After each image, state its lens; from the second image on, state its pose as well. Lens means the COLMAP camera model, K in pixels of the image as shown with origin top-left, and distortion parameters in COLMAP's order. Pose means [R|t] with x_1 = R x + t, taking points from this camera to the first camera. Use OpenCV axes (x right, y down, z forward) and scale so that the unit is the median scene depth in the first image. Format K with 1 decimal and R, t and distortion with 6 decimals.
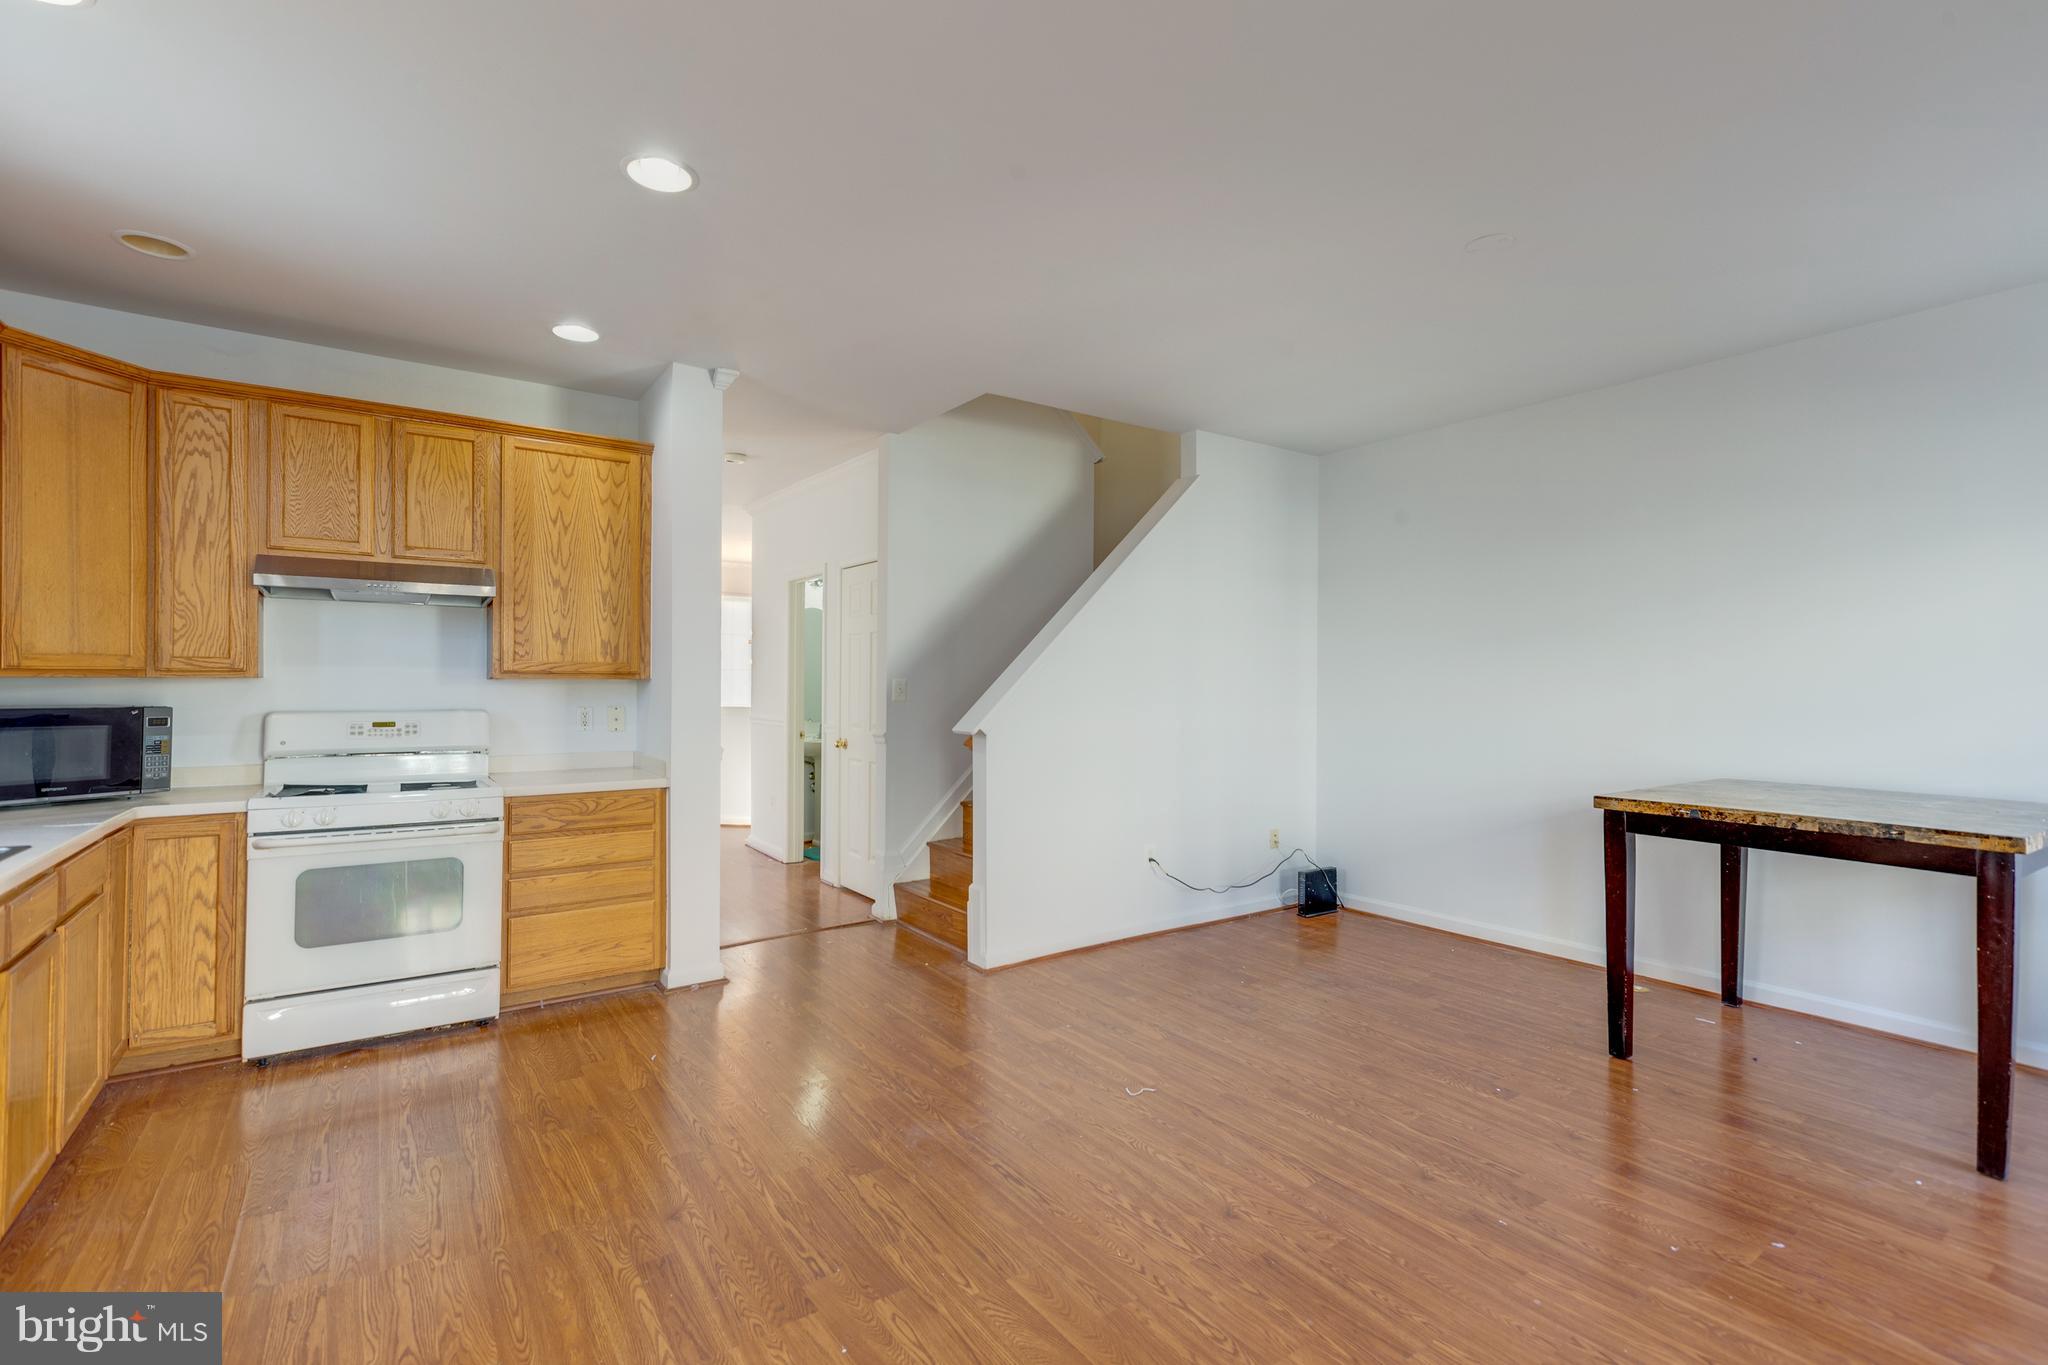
lens RADIAL K [[915.7, 0, 1023.9], [0, 915.7, 677.8], [0, 0, 1]] dist [0.002289, -0.000375]
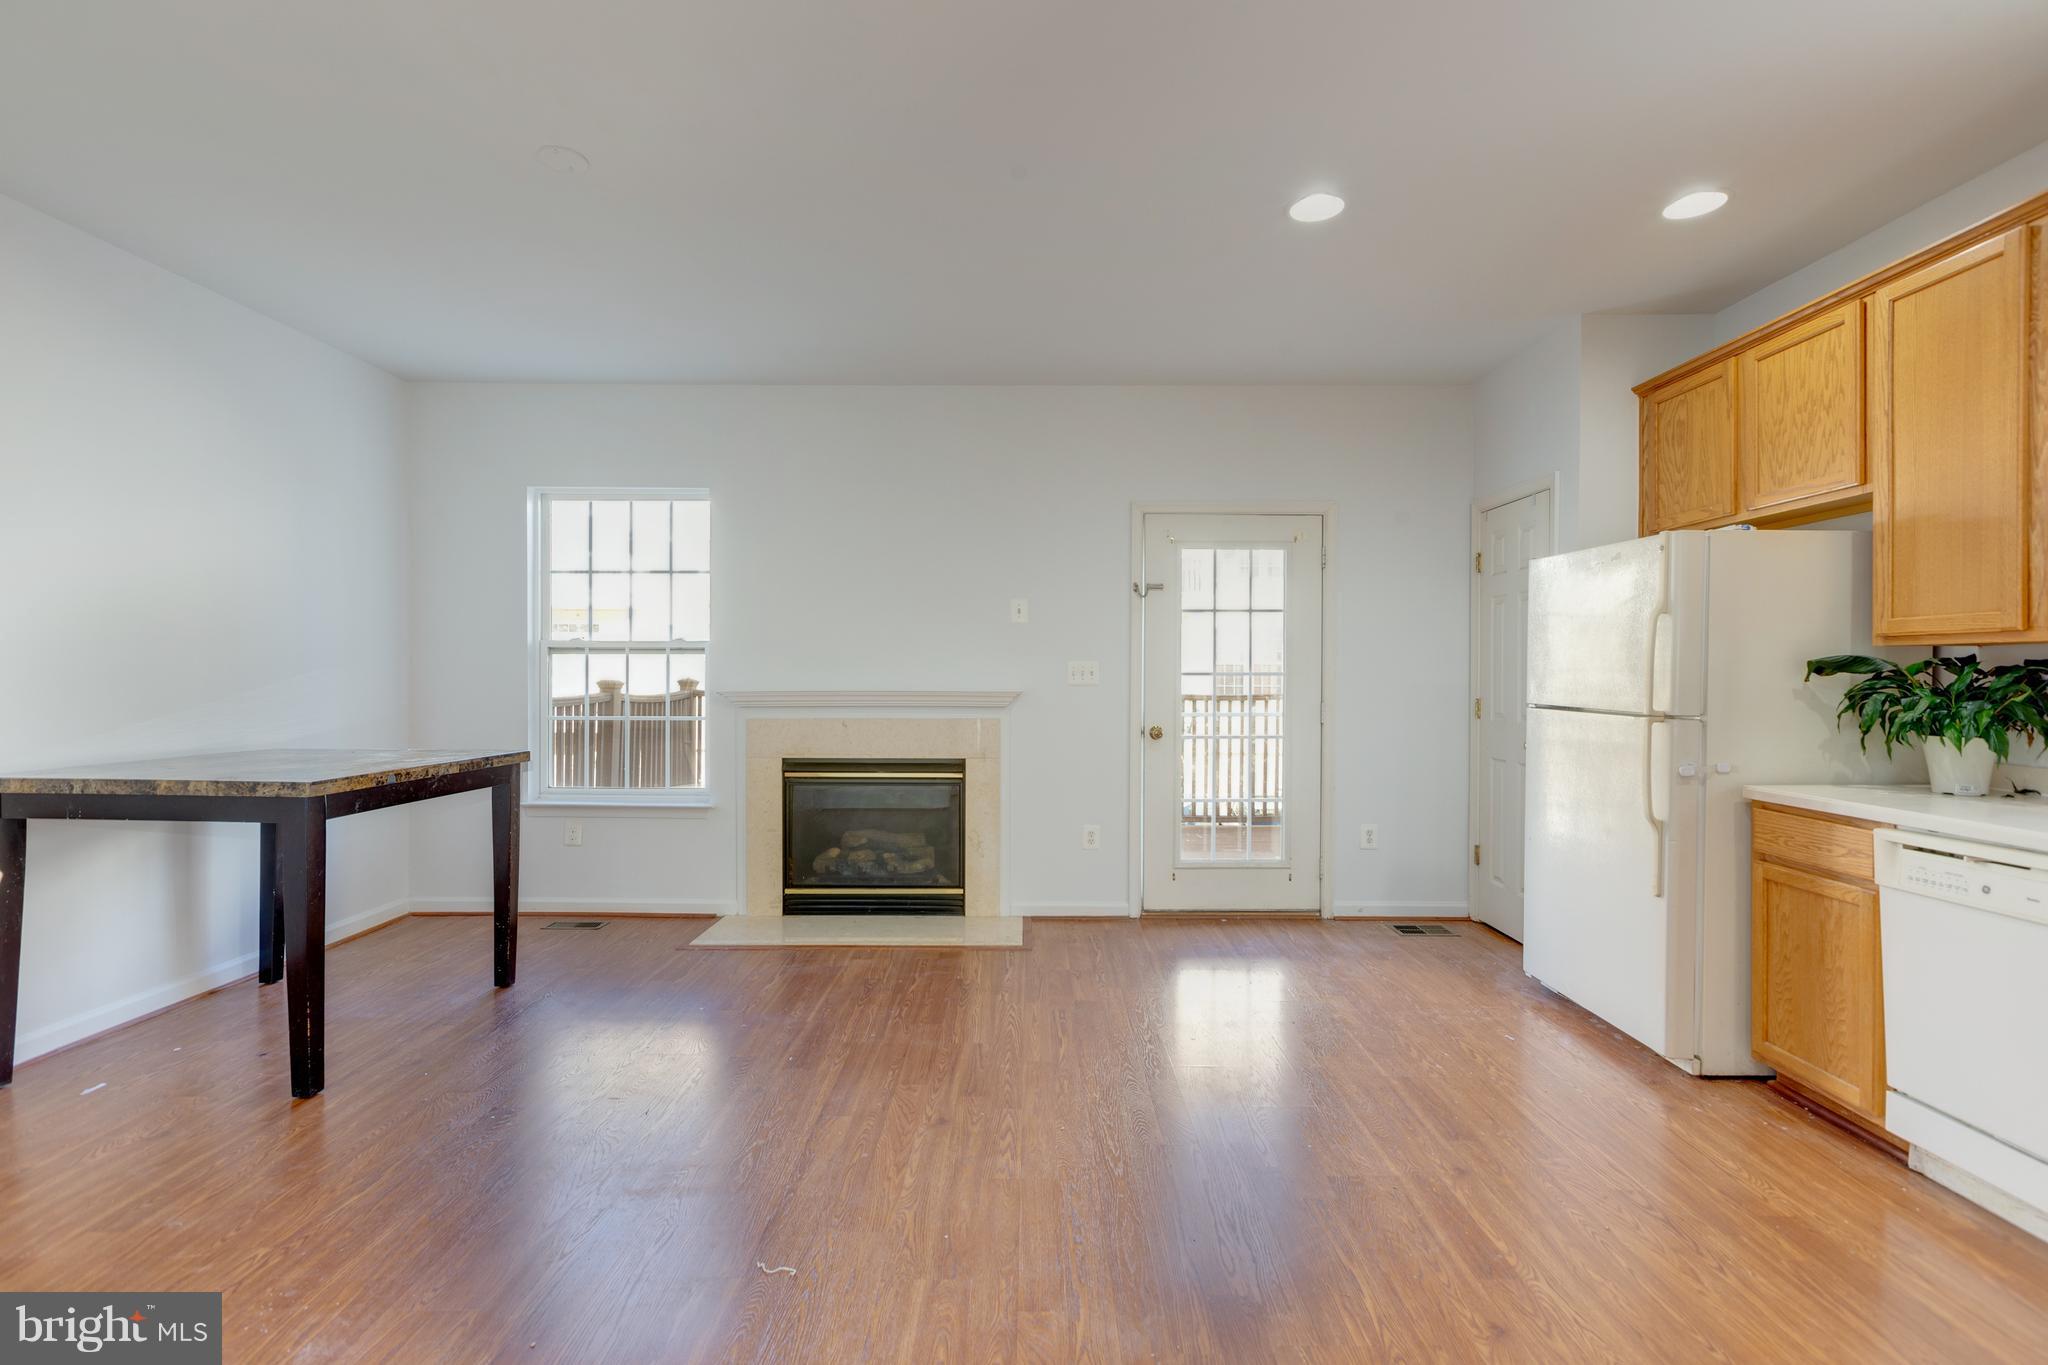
lens RADIAL K [[915.7, 0, 1023.9], [0, 915.7, 677.8], [0, 0, 1]] dist [0.002289, -0.000375]
pose [[-0.813139, -0.008048, 0.582014, -0.334682], [-0.007489, 0.999966, 0.003364, 0.028966], [-0.582022, -0.001624, -0.813172, 1.240586]]
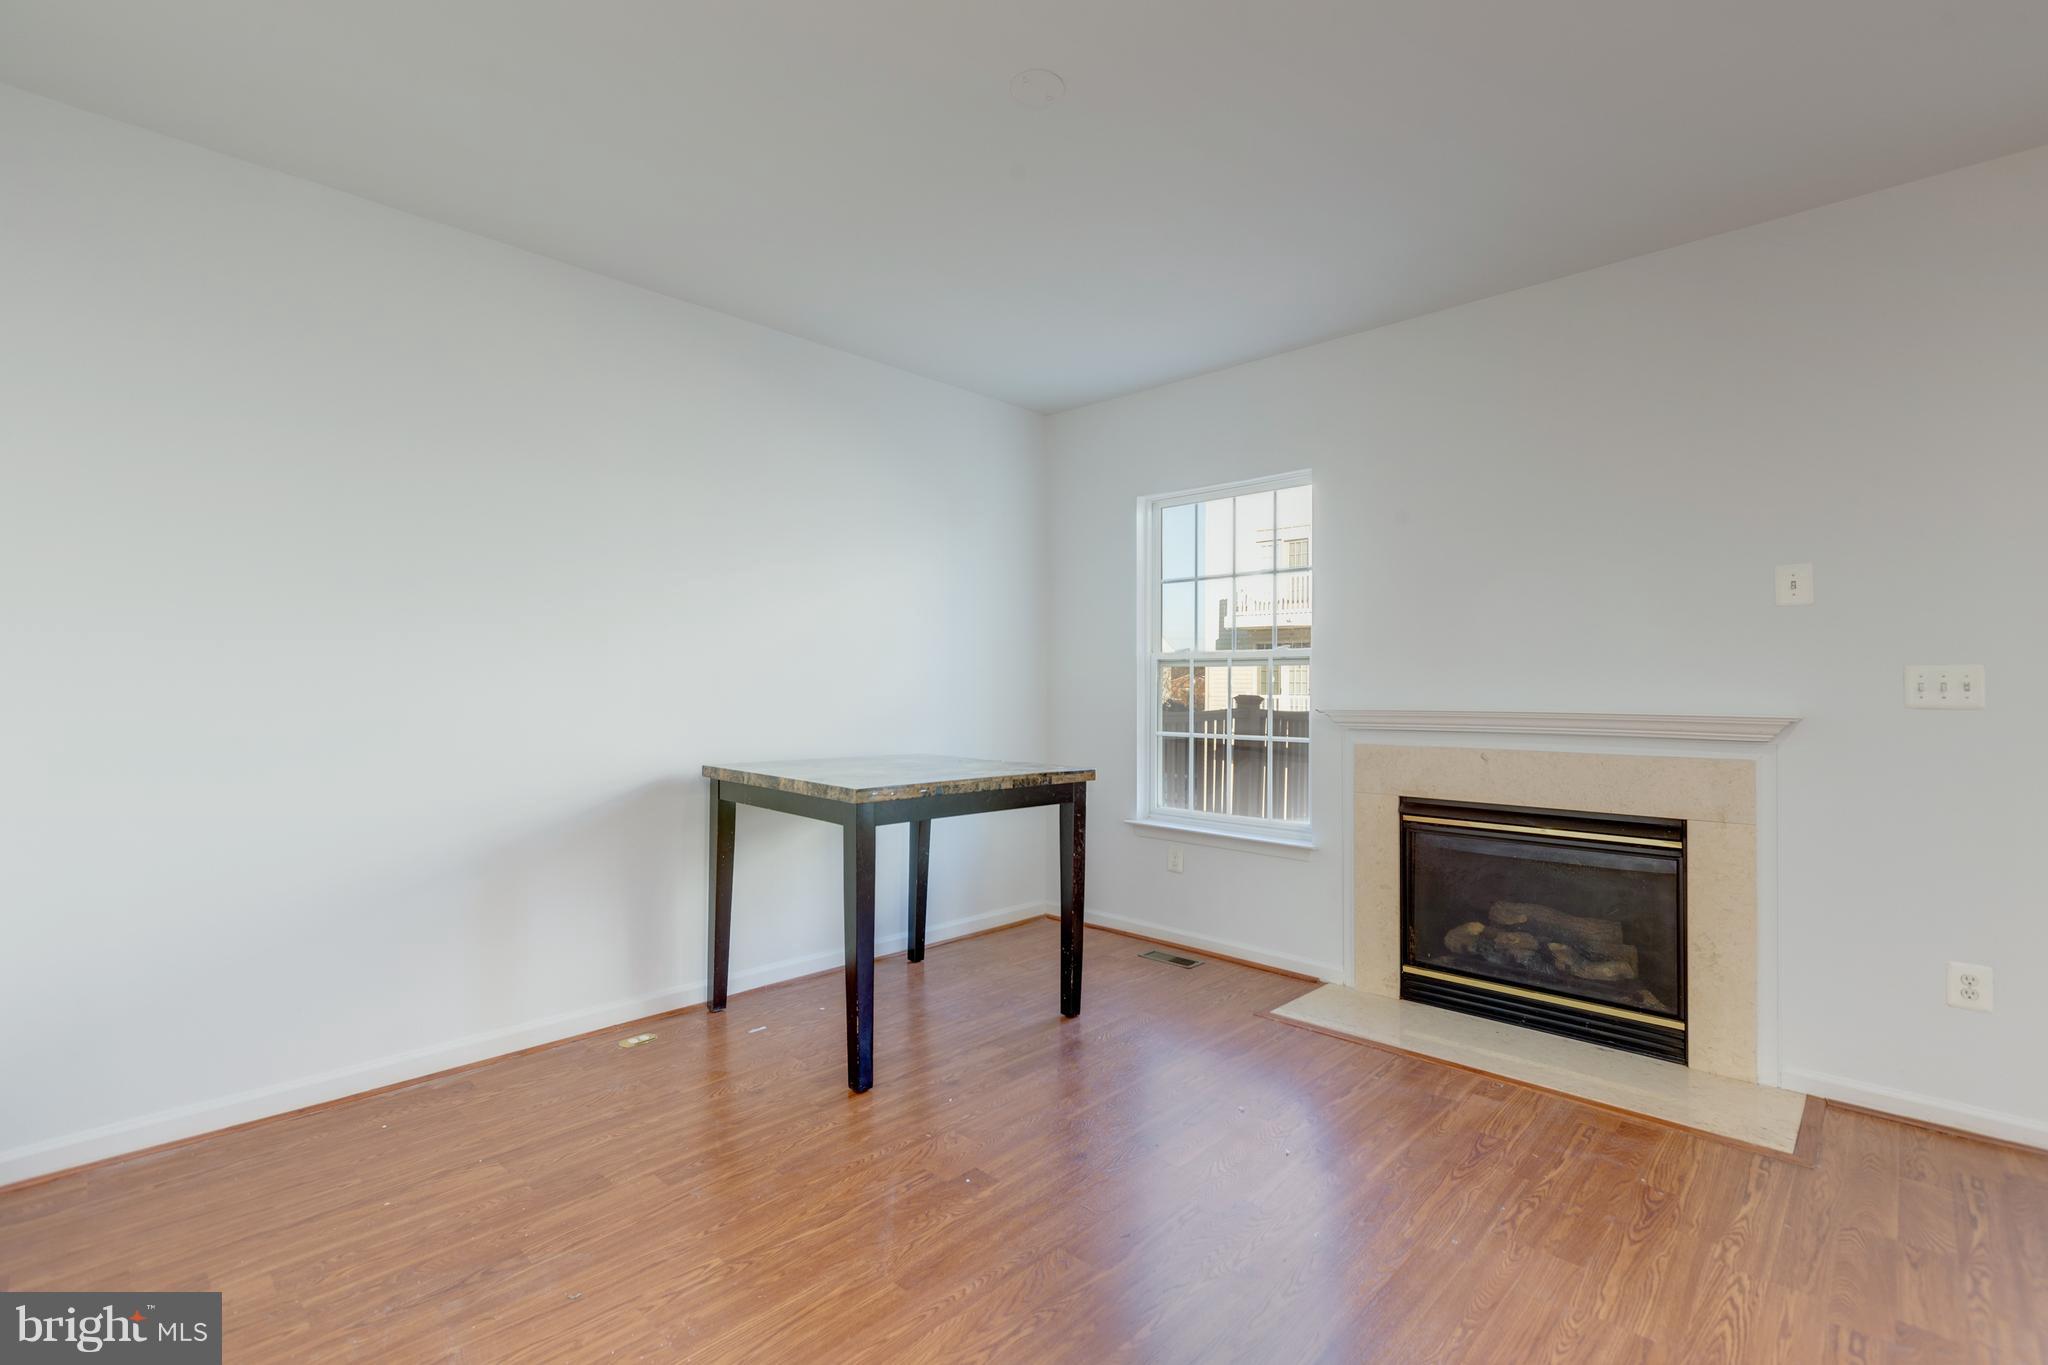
lens RADIAL K [[915.7, 0, 1023.9], [0, 915.7, 677.8], [0, 0, 1]] dist [0.002289, -0.000375]
pose [[-0.188179, 0.008721, 0.982096, -0.215111], [-0.009340, 0.999899, -0.010668, 0.033522], [-0.982090, -0.011180, -0.188078, 0.971213]]
